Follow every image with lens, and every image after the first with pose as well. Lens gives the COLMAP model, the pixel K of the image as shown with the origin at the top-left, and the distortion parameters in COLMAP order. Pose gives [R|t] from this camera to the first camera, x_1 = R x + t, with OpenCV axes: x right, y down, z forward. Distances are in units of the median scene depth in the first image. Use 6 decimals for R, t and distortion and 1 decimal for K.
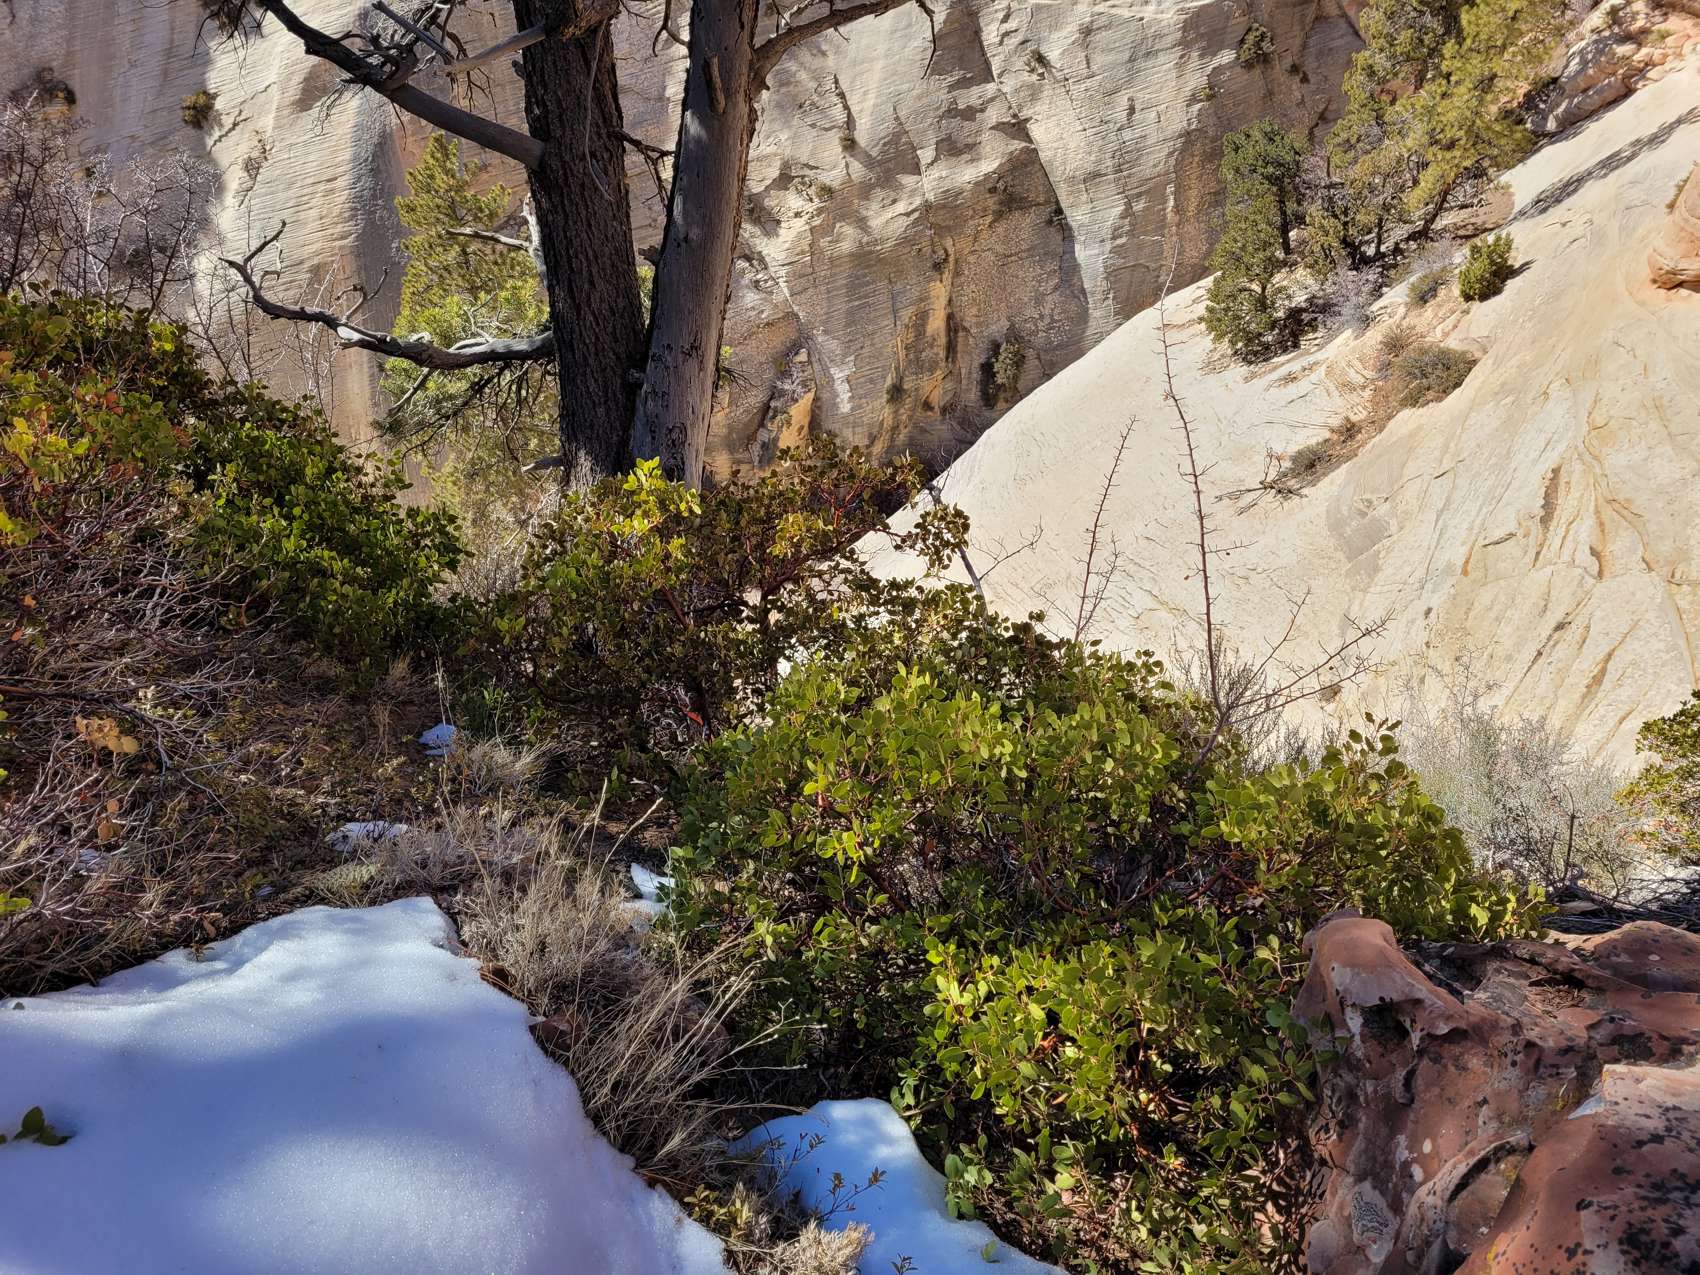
lens RADIAL K [[1270.5, 0, 843.2], [0, 1270.5, 617.4], [0, 0, 1]] dist [0.065461, -0.053426]
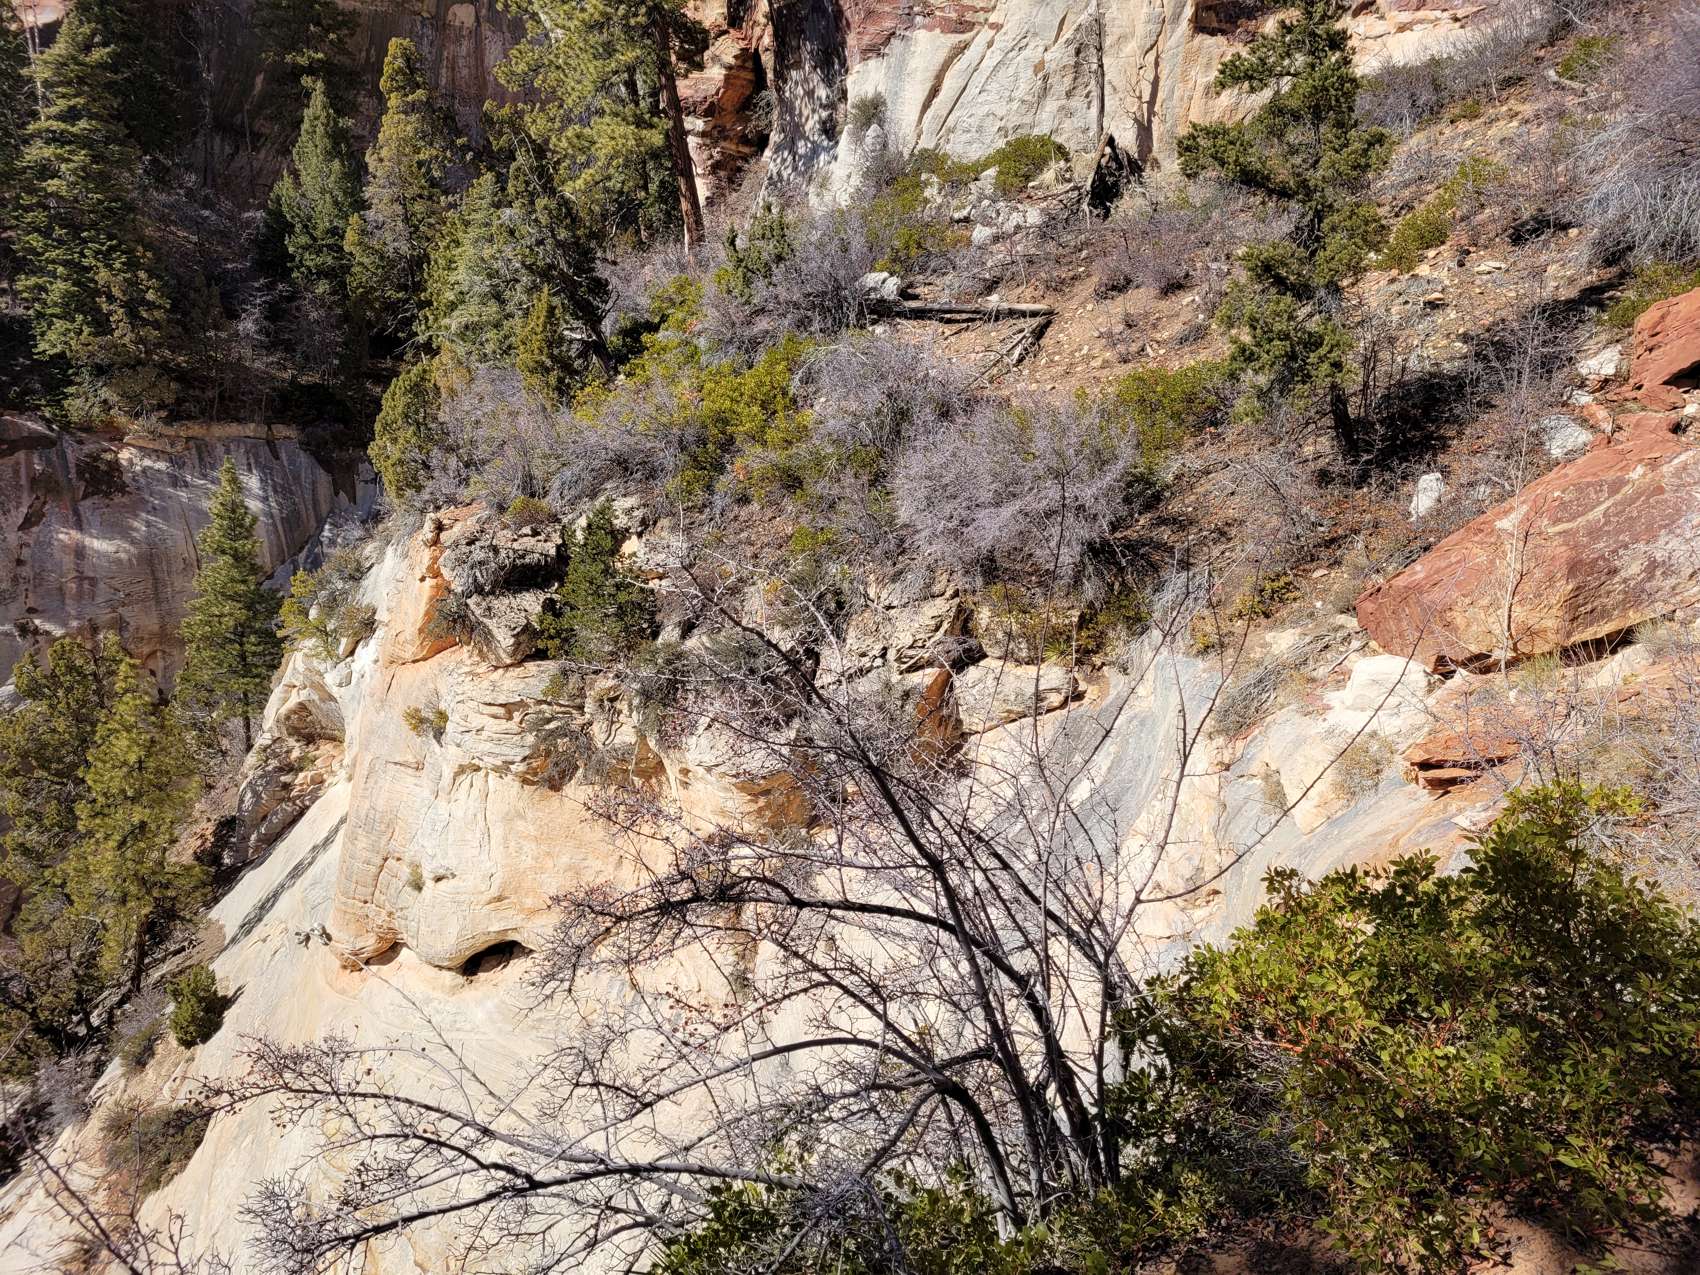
lens RADIAL K [[1273.6, 0, 845.8], [0, 1273.6, 624.3], [0, 0, 1]] dist [0.064608, -0.049721]
pose [[0.635235, -0.097397, 0.766153, 0.100874], [0.488546, 0.818994, -0.300951, 0.003610], [-0.598163, 0.565476, 0.567837, 0.052924]]
